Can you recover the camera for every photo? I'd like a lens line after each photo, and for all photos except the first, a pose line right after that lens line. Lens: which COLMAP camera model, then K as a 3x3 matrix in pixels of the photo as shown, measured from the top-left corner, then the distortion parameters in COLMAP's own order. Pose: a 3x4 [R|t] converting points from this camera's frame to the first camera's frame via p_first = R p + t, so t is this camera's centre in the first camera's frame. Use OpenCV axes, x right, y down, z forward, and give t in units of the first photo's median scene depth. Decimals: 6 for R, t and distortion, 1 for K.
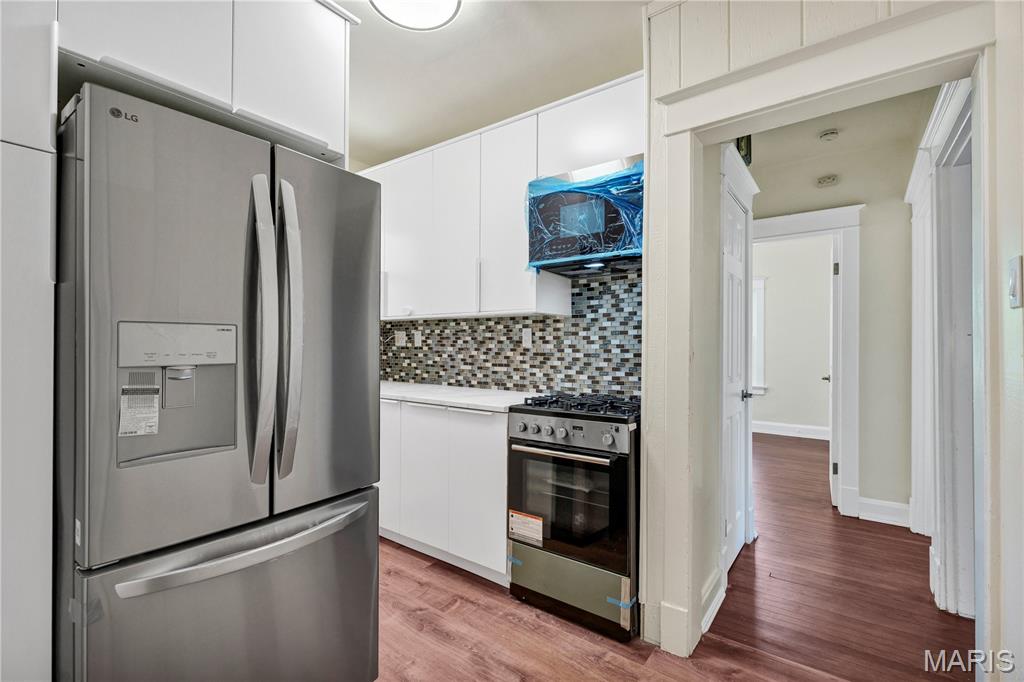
lens RADIAL K [[459.3, 0, 513.6], [0, 459.3, 343.3], [0, 0, 1]] dist [0.004250, -0.000207]
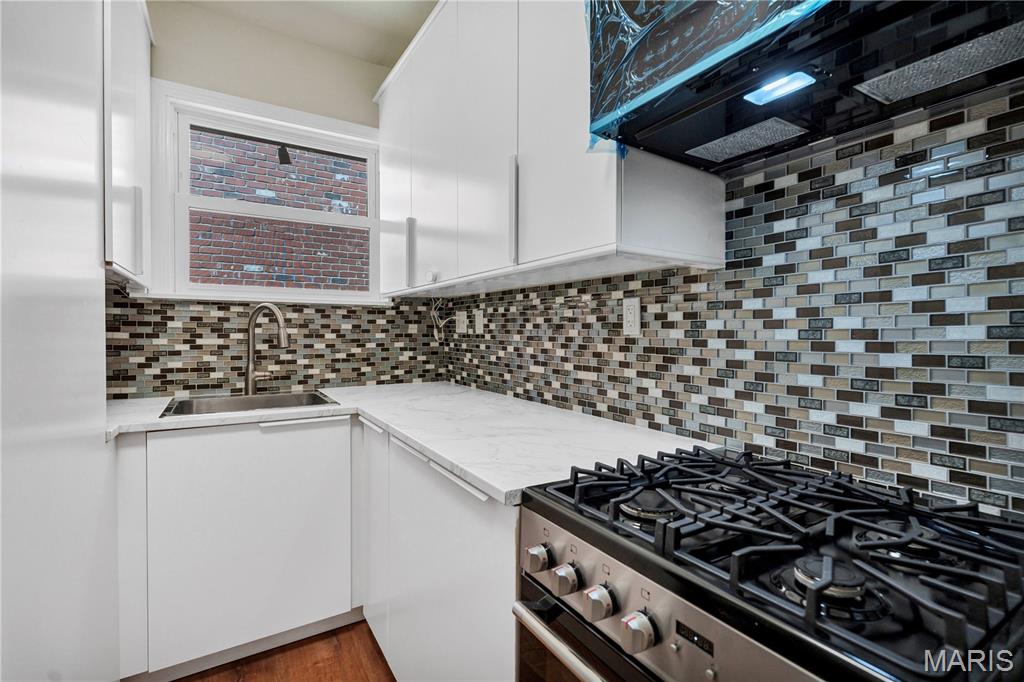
lens RADIAL K [[459.3, 0, 506.0], [0, 459.3, 336.4], [0, 0, 1]] dist [0.004250, -0.000207]
pose [[0.922141, 0.003570, -0.386838, 0.100415], [0.001654, 0.999912, 0.013171, 0.002489], [0.386851, -0.012785, 0.922053, 0.500351]]
